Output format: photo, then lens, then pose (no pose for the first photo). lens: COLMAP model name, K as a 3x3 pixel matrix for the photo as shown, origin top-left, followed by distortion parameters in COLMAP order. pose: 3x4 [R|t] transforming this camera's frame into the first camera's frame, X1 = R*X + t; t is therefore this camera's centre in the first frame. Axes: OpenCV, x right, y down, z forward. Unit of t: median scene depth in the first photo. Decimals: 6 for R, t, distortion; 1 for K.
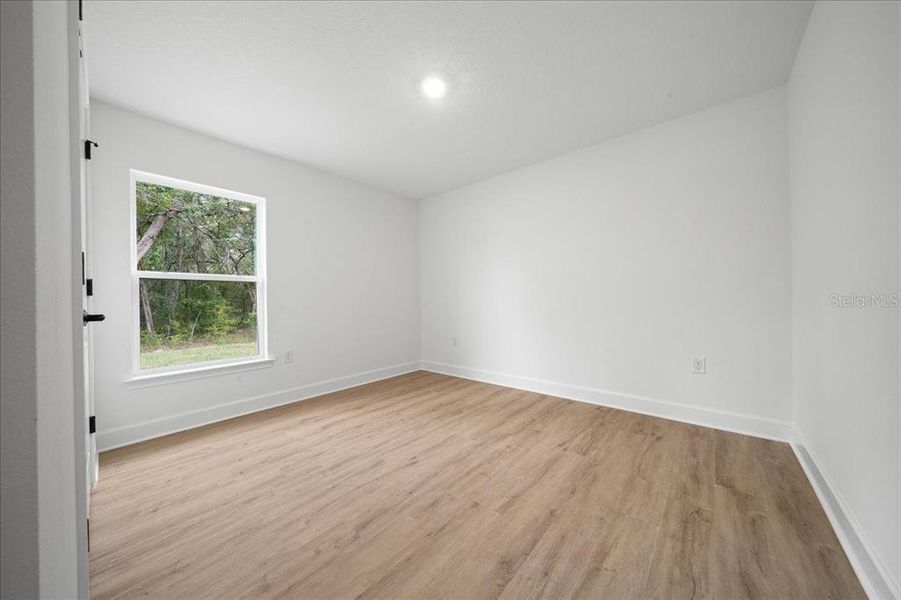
lens RADIAL K [[312.1, 0, 451.5], [0, 312.1, 302.6], [0, 0, 1]] dist [-0.007650, -0.000175]
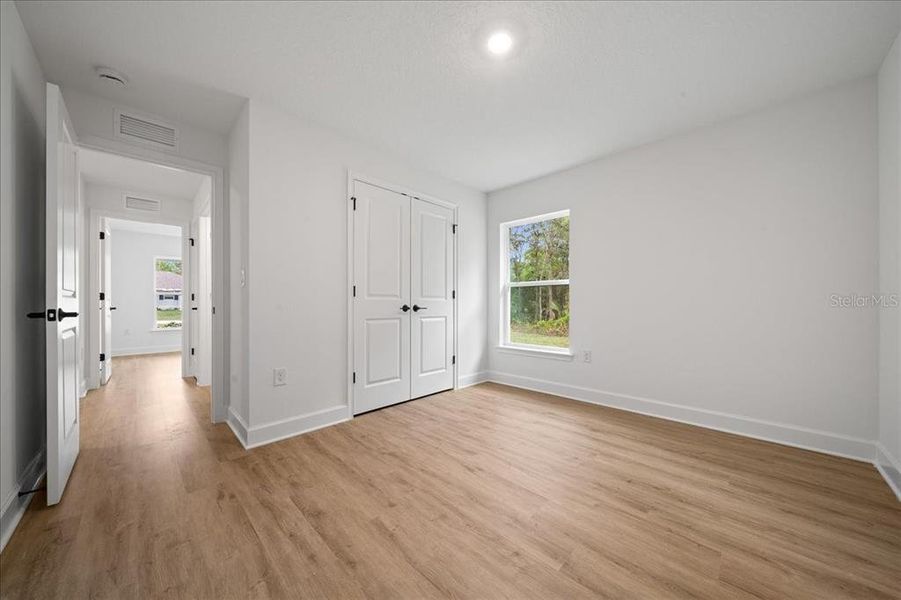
lens RADIAL K [[315.8, 0, 451.9], [0, 315.8, 306.7], [0, 0, 1]] dist [-0.005710, -0.000085]
pose [[-0.081159, 0.028965, -0.996280, 0.887237], [-0.007433, 0.999532, 0.029665, -0.026628], [0.996673, 0.009813, -0.080906, 1.055353]]
